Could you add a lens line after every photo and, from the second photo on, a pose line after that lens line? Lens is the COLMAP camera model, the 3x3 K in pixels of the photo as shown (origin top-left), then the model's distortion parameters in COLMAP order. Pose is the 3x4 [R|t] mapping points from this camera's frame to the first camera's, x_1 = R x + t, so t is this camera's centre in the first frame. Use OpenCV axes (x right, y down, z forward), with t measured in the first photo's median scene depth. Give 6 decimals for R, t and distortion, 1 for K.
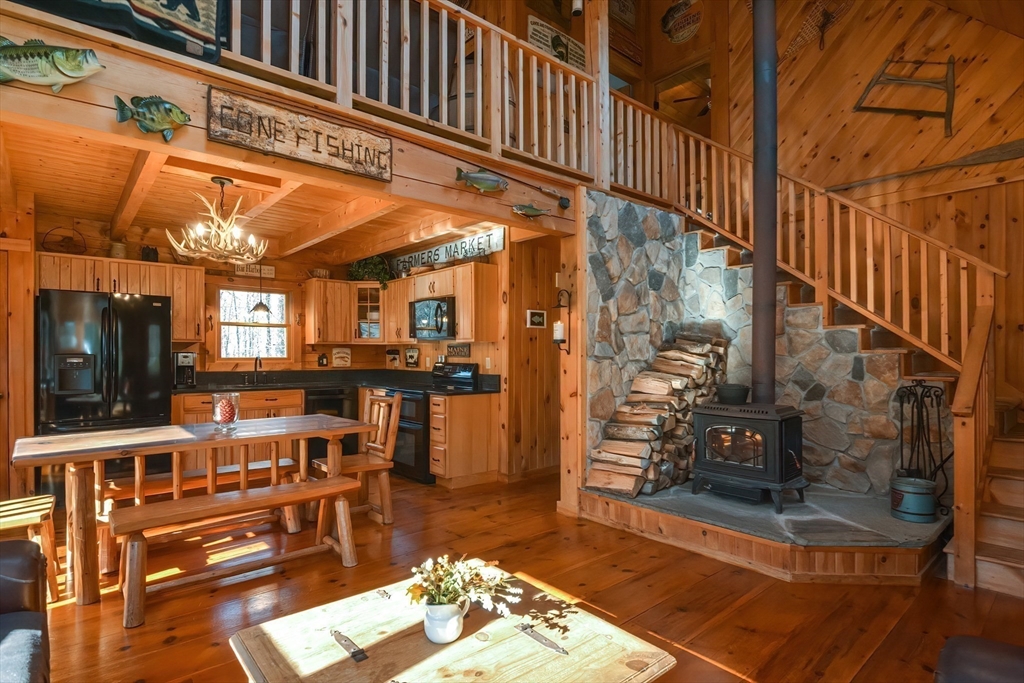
lens RADIAL K [[515.6, 0, 503.3], [0, 515.6, 349.0], [0, 0, 1]] dist [-0.004169, -0.007929]
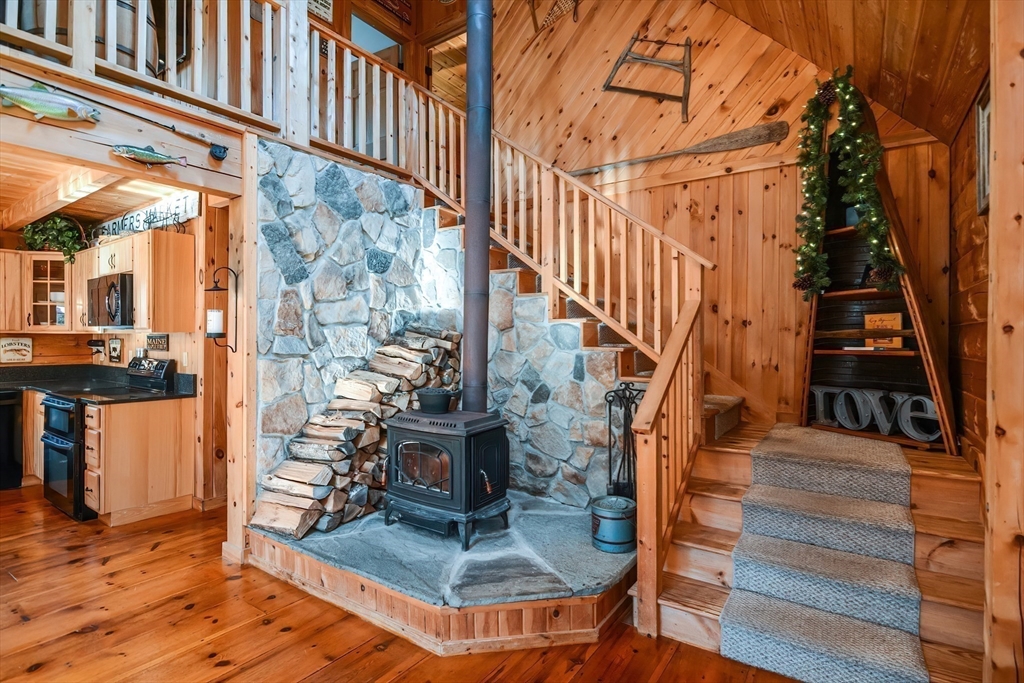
lens RADIAL K [[515.6, 0, 477.3], [0, 515.6, 333.8], [0, 0, 1]] dist [-0.004169, -0.007929]
pose [[0.971633, 0.005674, 0.236428, 0.241945], [-0.005554, 0.999984, -0.001174, -0.014330], [-0.236431, -0.000173, 0.971648, 0.138356]]
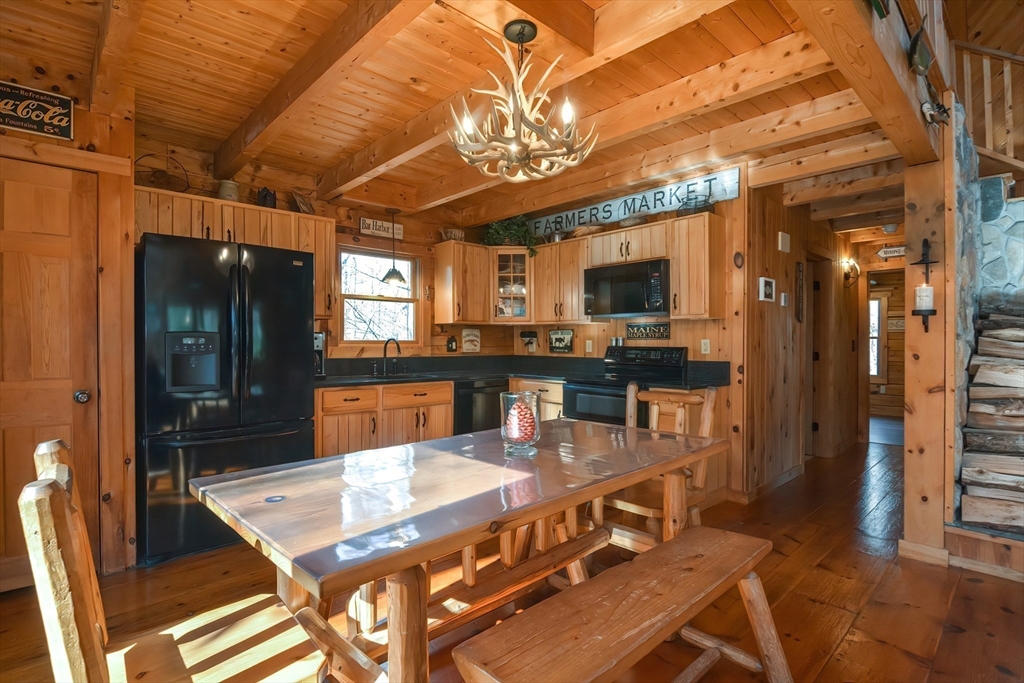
lens RADIAL K [[515.6, 0, 519.9], [0, 515.6, 337.9], [0, 0, 1]] dist [-0.004169, -0.007929]
pose [[0.999560, 0.000978, 0.029655, -0.363482], [-0.001016, 0.999999, 0.001250, 0.014988], [-0.029654, -0.001280, 0.999559, 0.261646]]
